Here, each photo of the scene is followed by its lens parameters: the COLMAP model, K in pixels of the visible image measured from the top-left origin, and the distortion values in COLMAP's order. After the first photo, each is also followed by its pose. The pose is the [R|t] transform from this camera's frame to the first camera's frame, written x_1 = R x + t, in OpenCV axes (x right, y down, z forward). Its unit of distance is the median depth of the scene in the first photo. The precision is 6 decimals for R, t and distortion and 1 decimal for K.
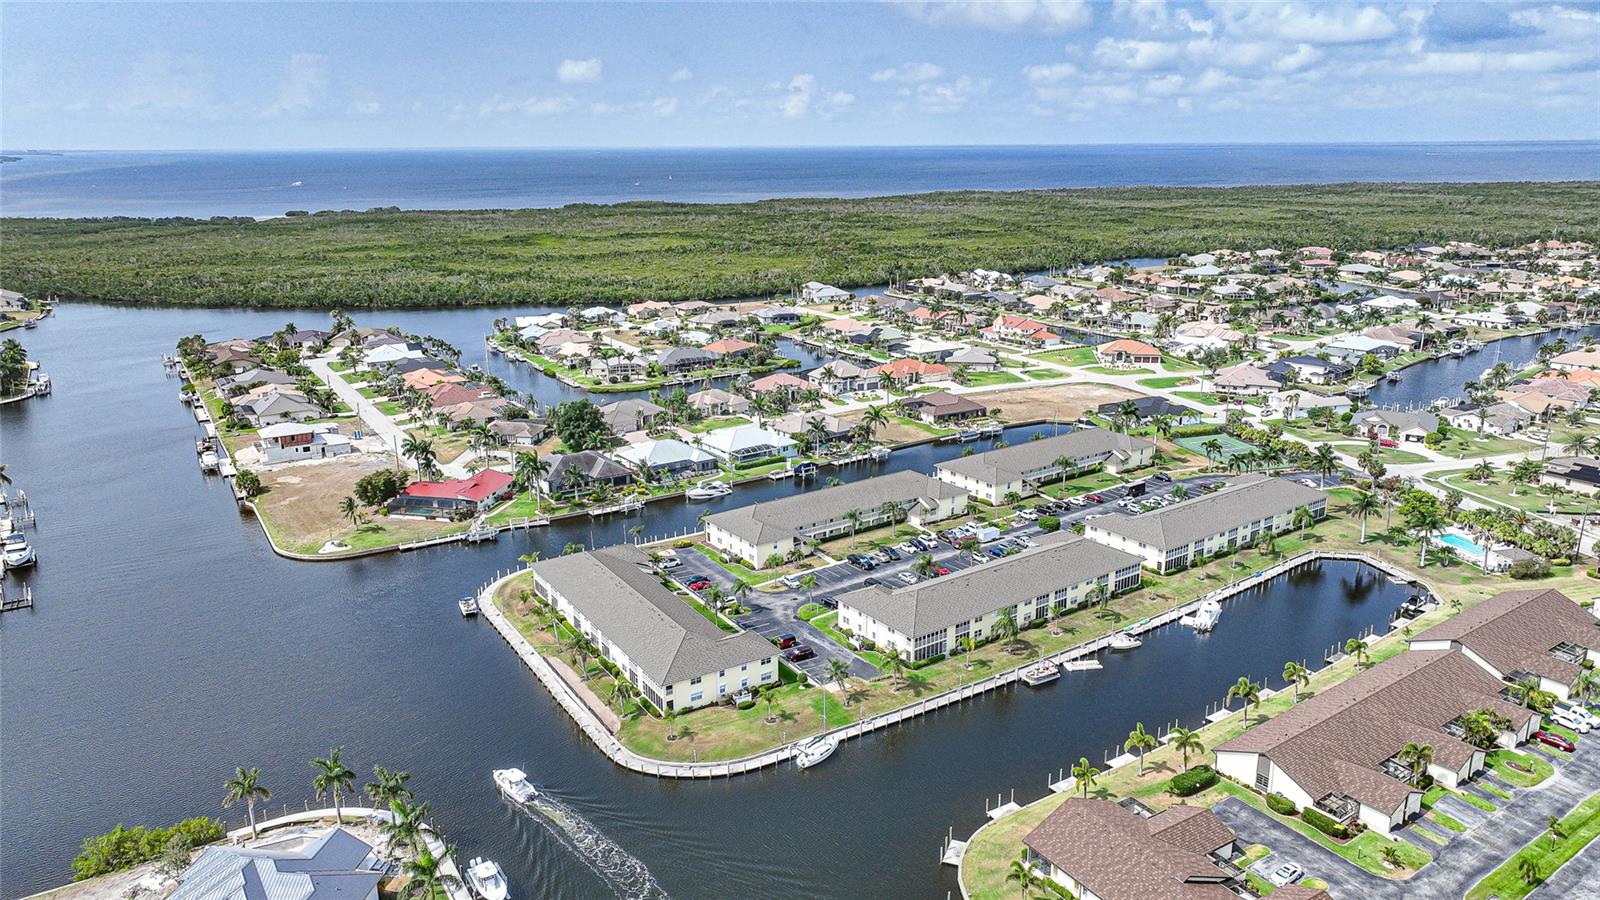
lens RADIAL K [[1142.0, 0, 795.4], [0, 1142.0, 418.7], [0, 0, 1]] dist [0.000076, 0.009020]
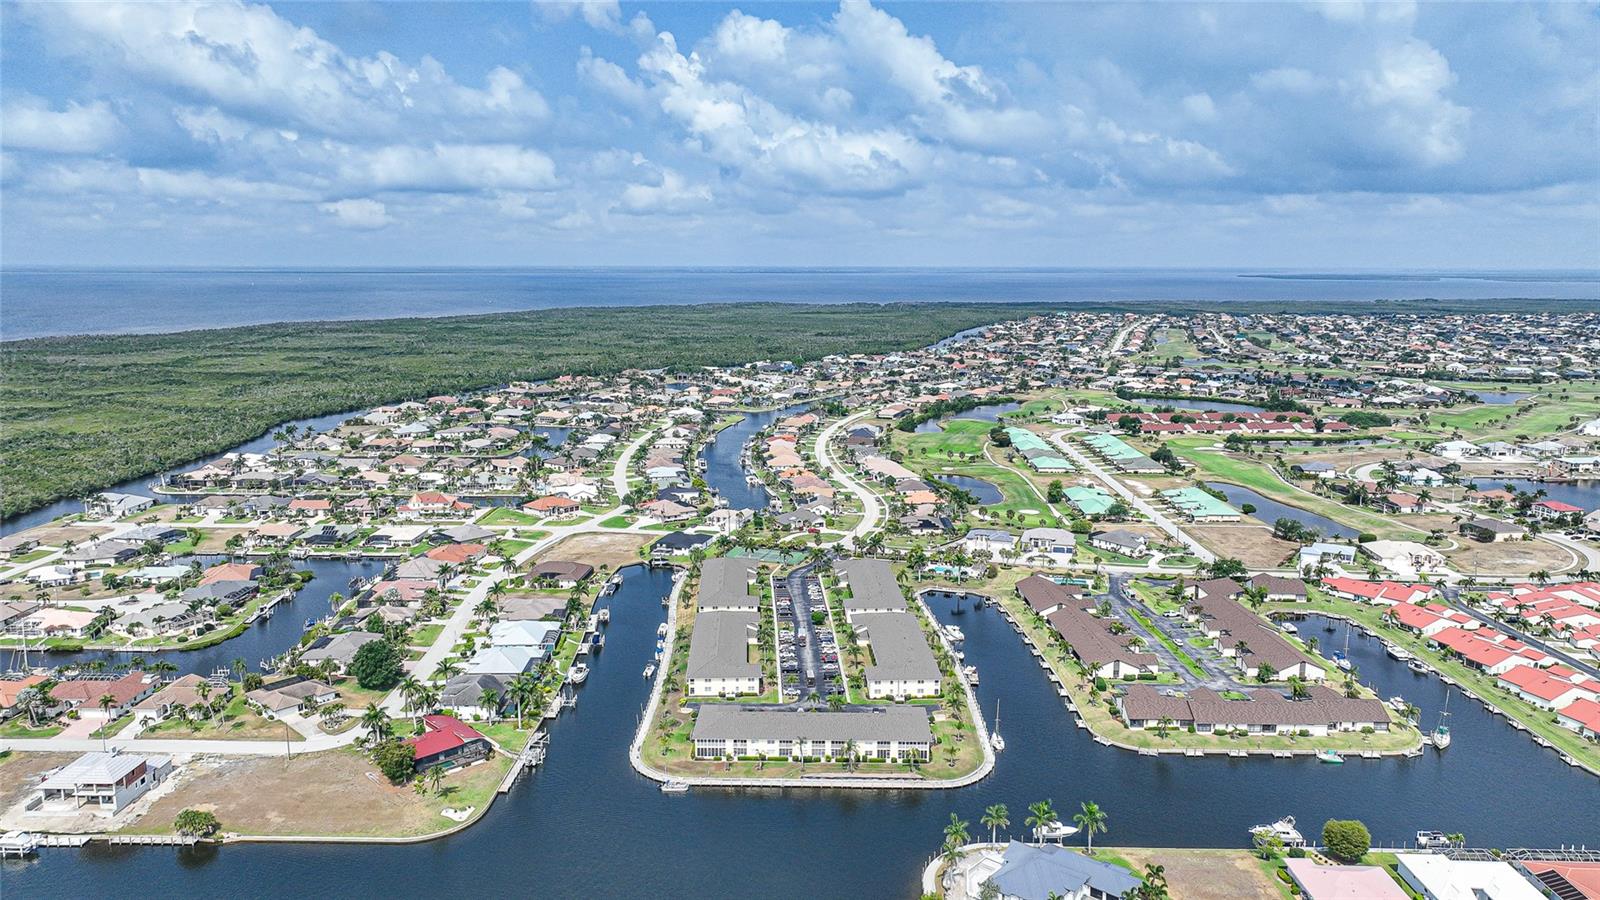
lens RADIAL K [[1142.0, 0, 795.4], [0, 1142.0, 418.7], [0, 0, 1]] dist [0.000076, 0.009020]
pose [[0.549988, -0.112096, 0.827616, -1.137021], [0.194546, 0.980887, 0.003571, -0.200956], [-0.812198, 0.159046, 0.561284, 0.101900]]
